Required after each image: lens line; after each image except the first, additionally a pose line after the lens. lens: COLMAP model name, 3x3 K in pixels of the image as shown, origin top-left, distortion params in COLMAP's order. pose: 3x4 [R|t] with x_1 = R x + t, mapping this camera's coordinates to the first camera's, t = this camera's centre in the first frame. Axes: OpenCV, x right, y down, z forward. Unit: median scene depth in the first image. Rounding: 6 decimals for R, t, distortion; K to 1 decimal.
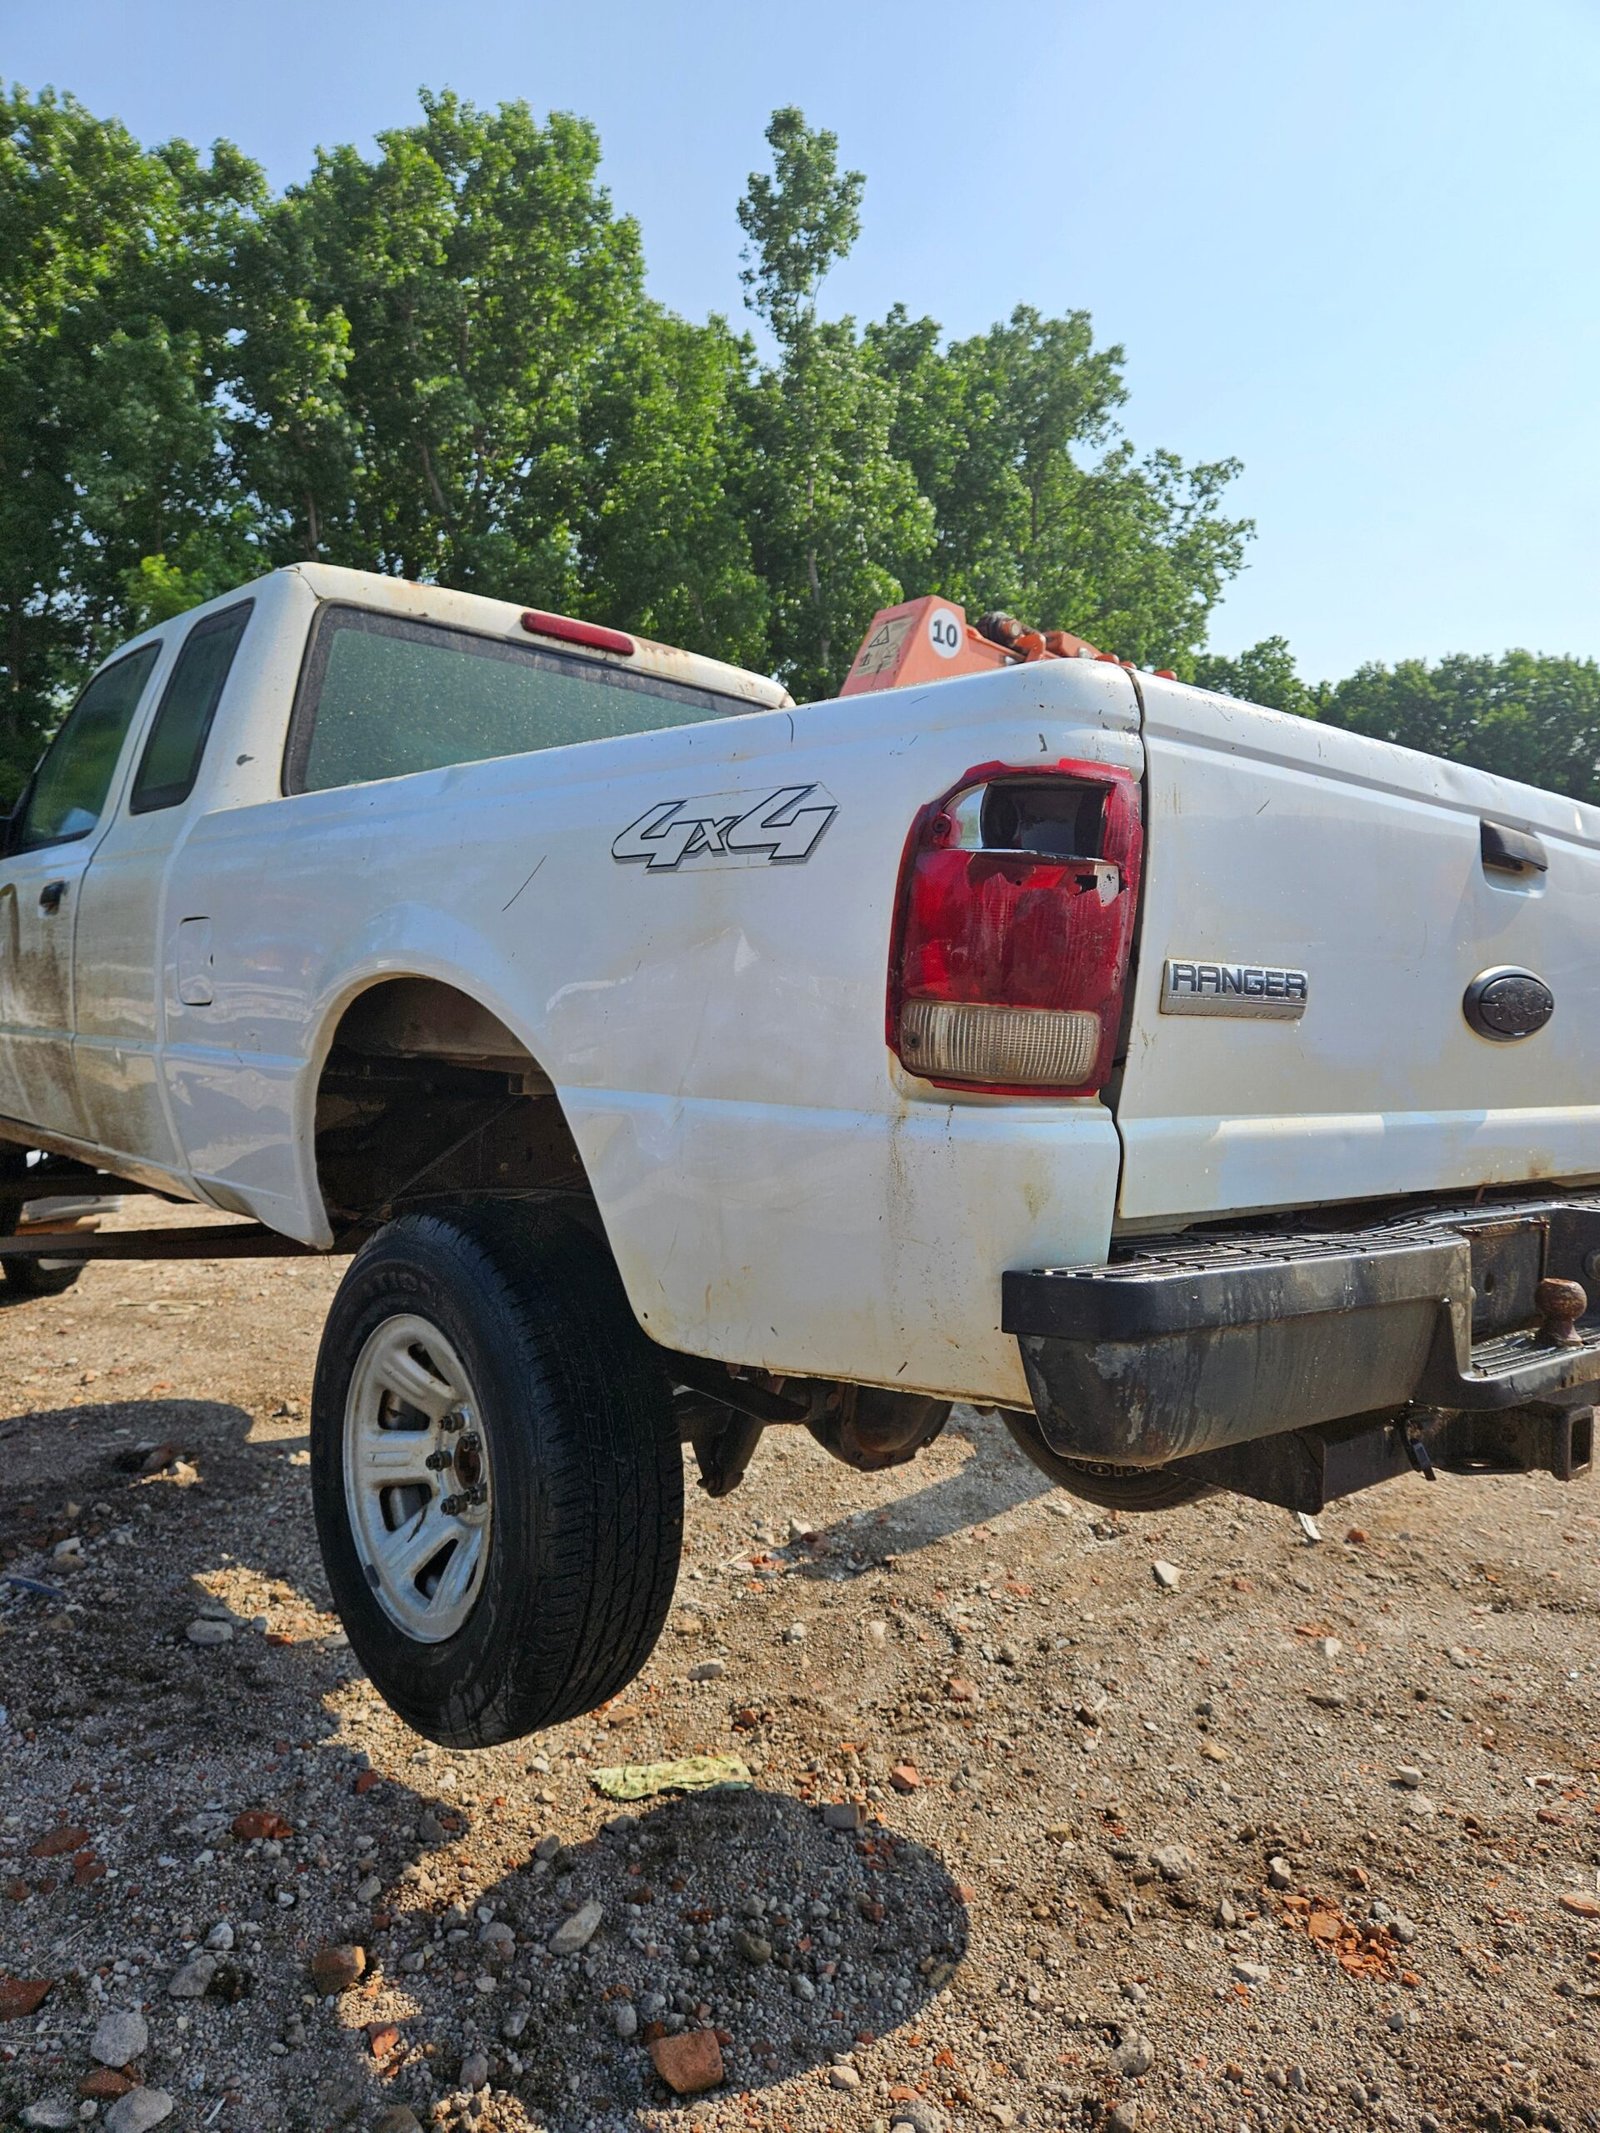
lens RADIAL K [[1420.9, 0, 817.7], [0, 1420.9, 1034.4], [0, 0, 1]] dist [0.080599, -0.068115]
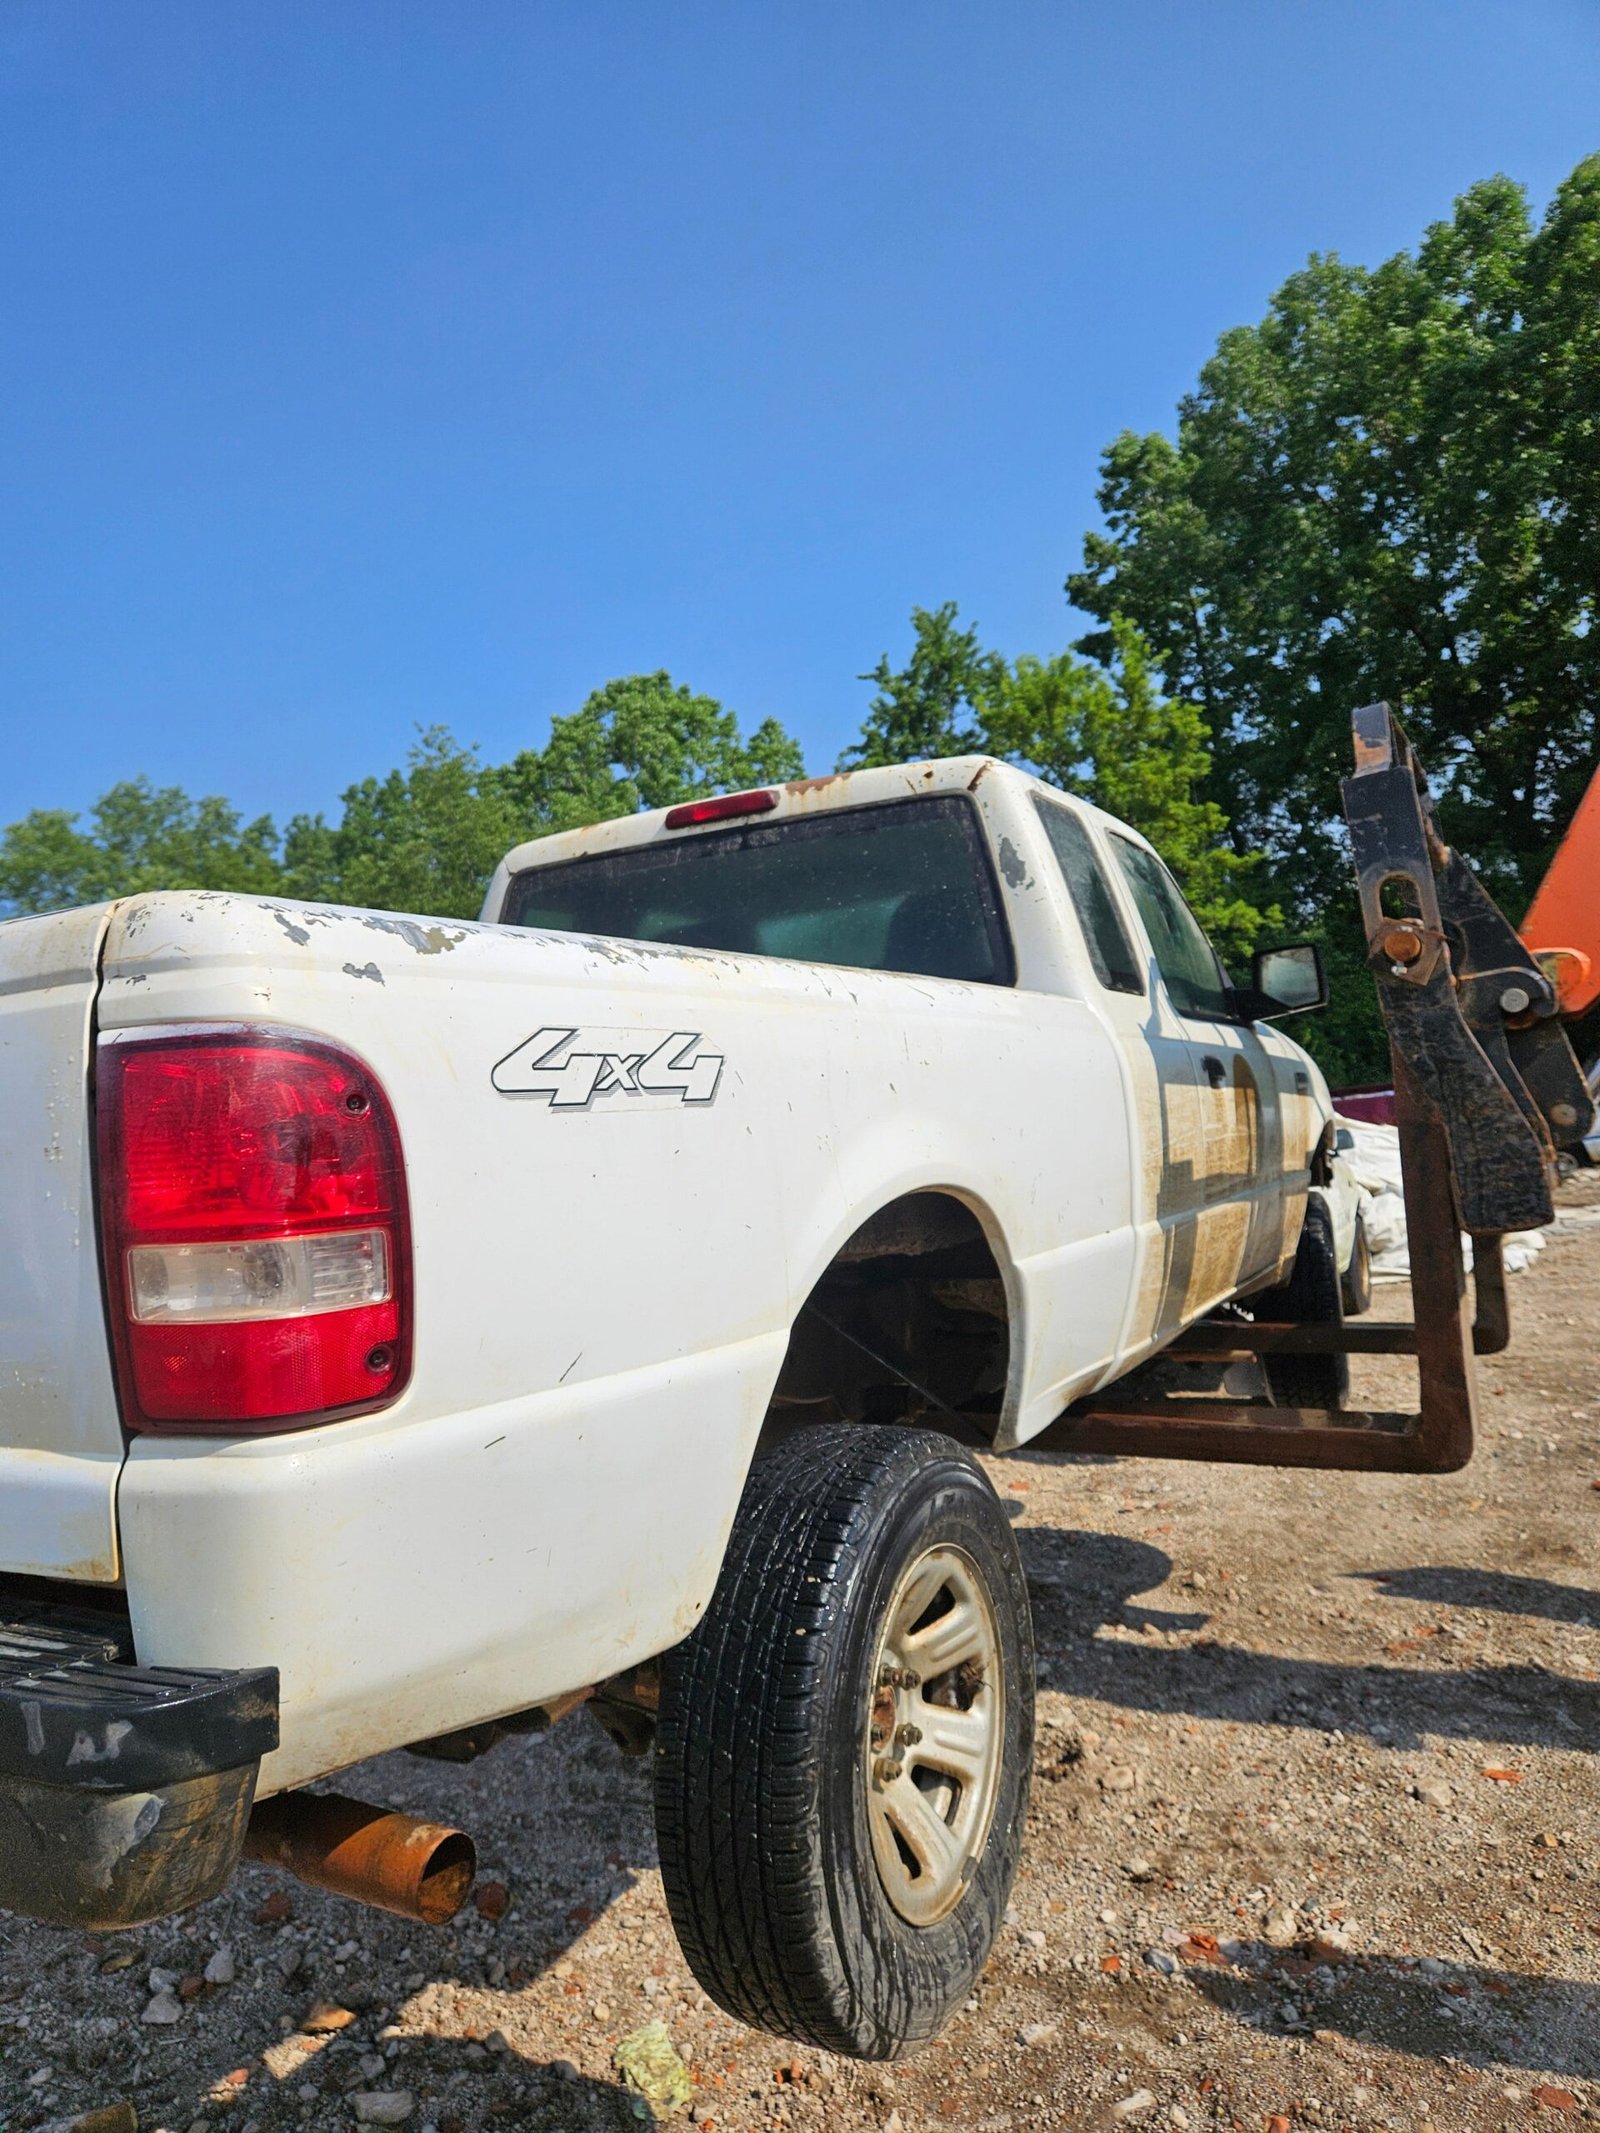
lens RADIAL K [[1420.9, 0, 748.9], [0, 1420.9, 1040.8], [0, 0, 1]] dist [0.080599, -0.068115]
pose [[0.322032, -0.117852, -0.939365, 0.831197], [0.065306, 0.992623, -0.102146, -0.020910], [0.944474, -0.028452, 0.327353, 0.770449]]
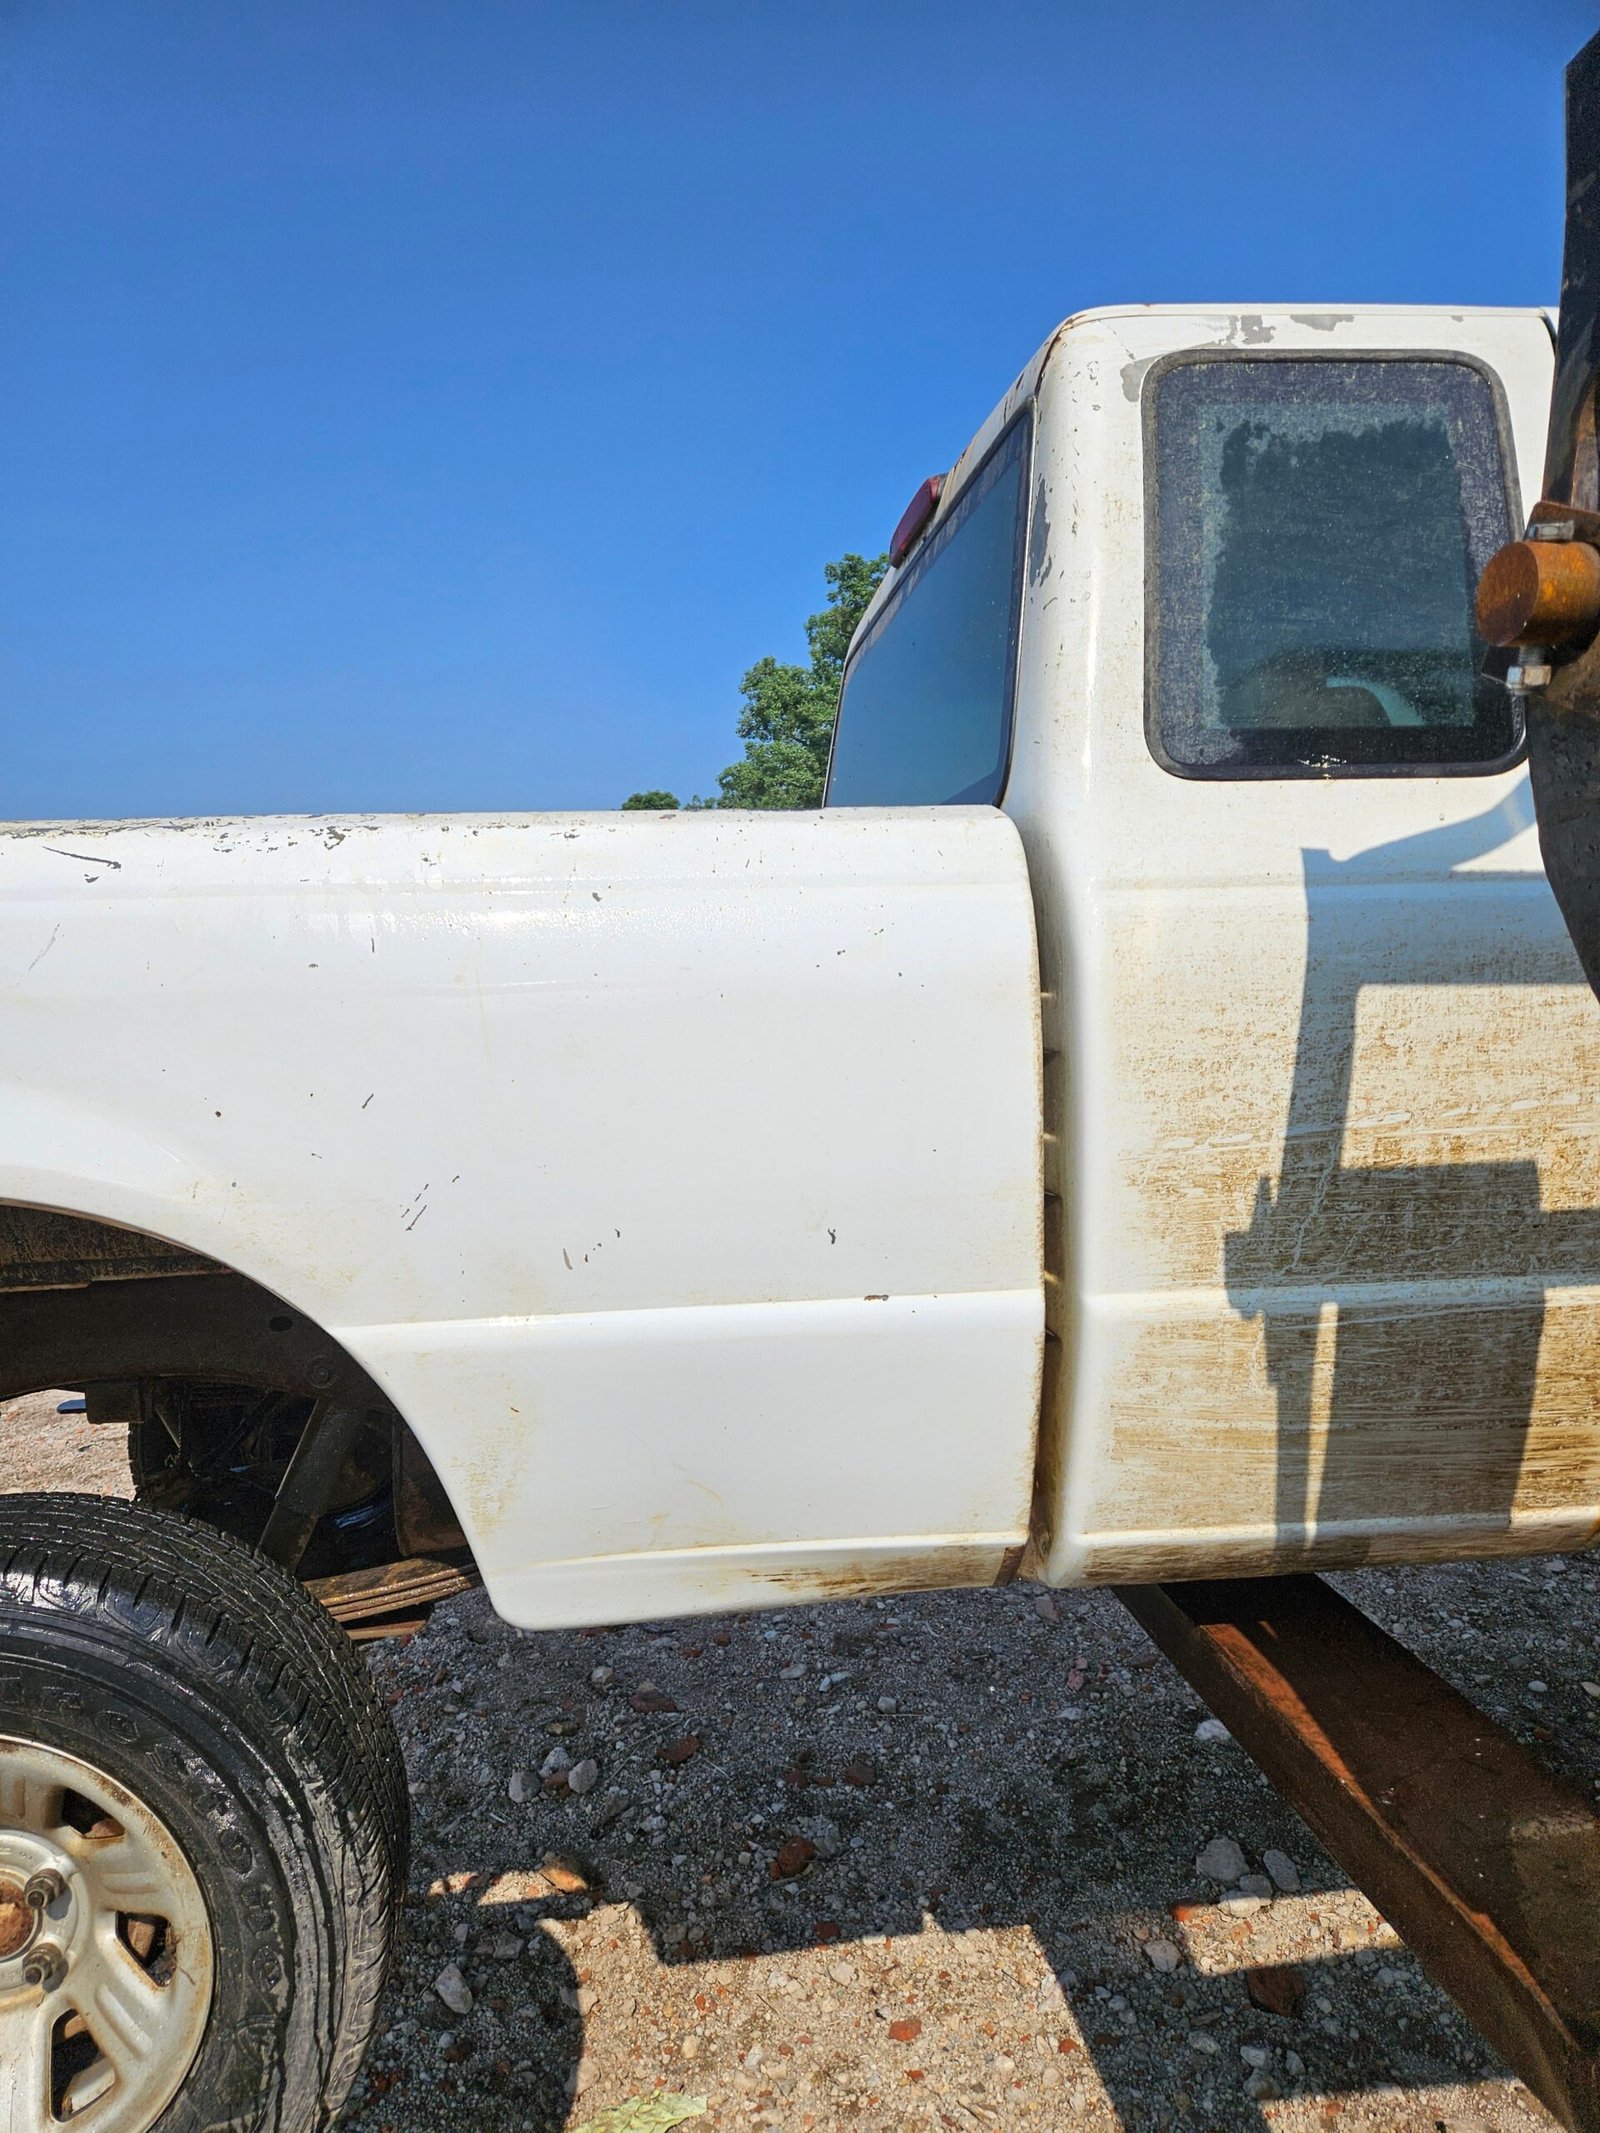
lens RADIAL K [[1395.2, 0, 772.1], [0, 1395.2, 1077.7], [0, 0, 1]] dist [0.058862, -0.046514]
pose [[-0.567651, 0.024499, -0.822905, 0.438102], [-0.003916, 0.999465, 0.032457, -0.059766], [0.823260, 0.021647, -0.567252, 1.456320]]
